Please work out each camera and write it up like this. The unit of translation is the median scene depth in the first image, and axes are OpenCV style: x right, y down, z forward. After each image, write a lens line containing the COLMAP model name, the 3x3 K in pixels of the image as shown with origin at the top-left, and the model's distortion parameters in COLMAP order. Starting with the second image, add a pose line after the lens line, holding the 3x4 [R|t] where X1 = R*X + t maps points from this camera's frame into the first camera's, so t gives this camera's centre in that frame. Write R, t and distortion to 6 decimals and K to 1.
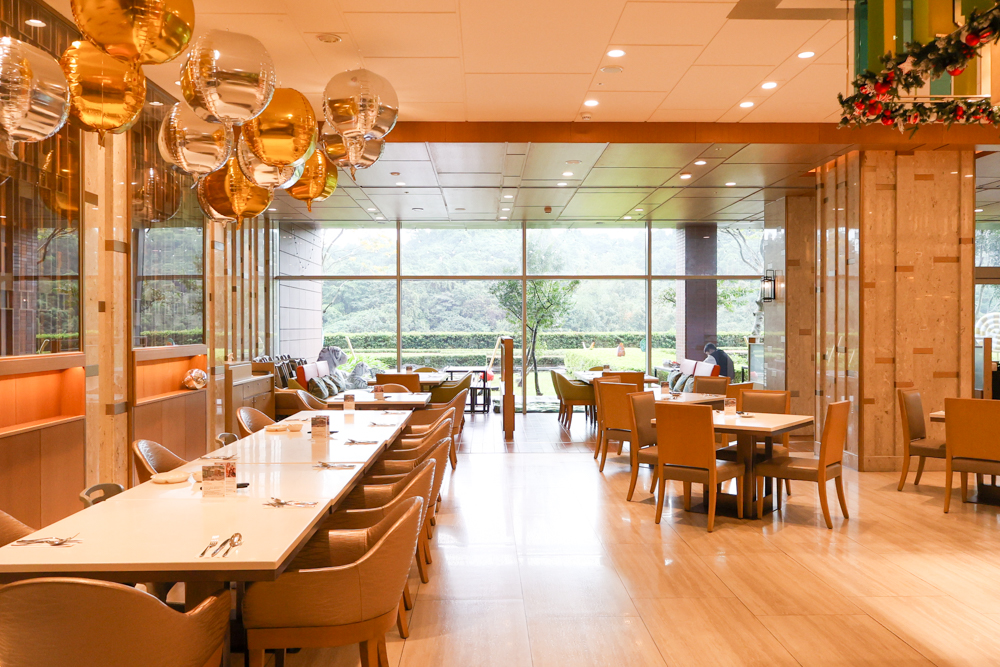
lens RADIAL K [[852.3, 0, 500.0], [0, 852.3, 333.5], [0, 0, 1]] dist [0.000953, 0.000889]
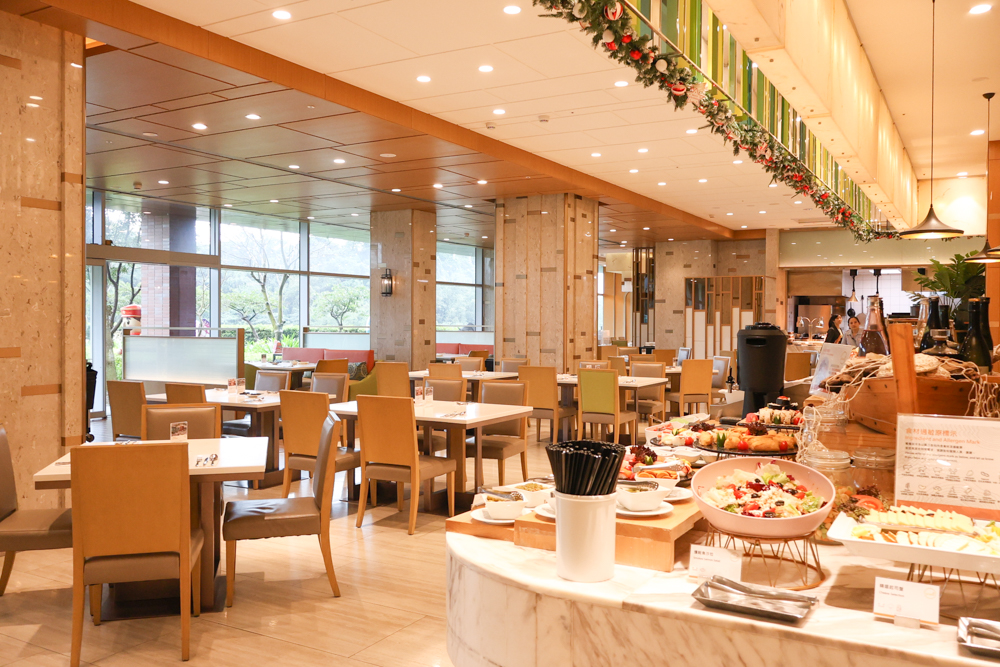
lens RADIAL K [[830.6, 0, 499.7], [0, 830.6, 331.1], [0, 0, 1]] dist [0.000901, -0.001101]
pose [[0.508380, -0.007933, 0.861096, 0.173801], [0.002715, 0.999967, 0.007610, 0.002037], [-0.861129, -0.001531, 0.508385, 0.409799]]
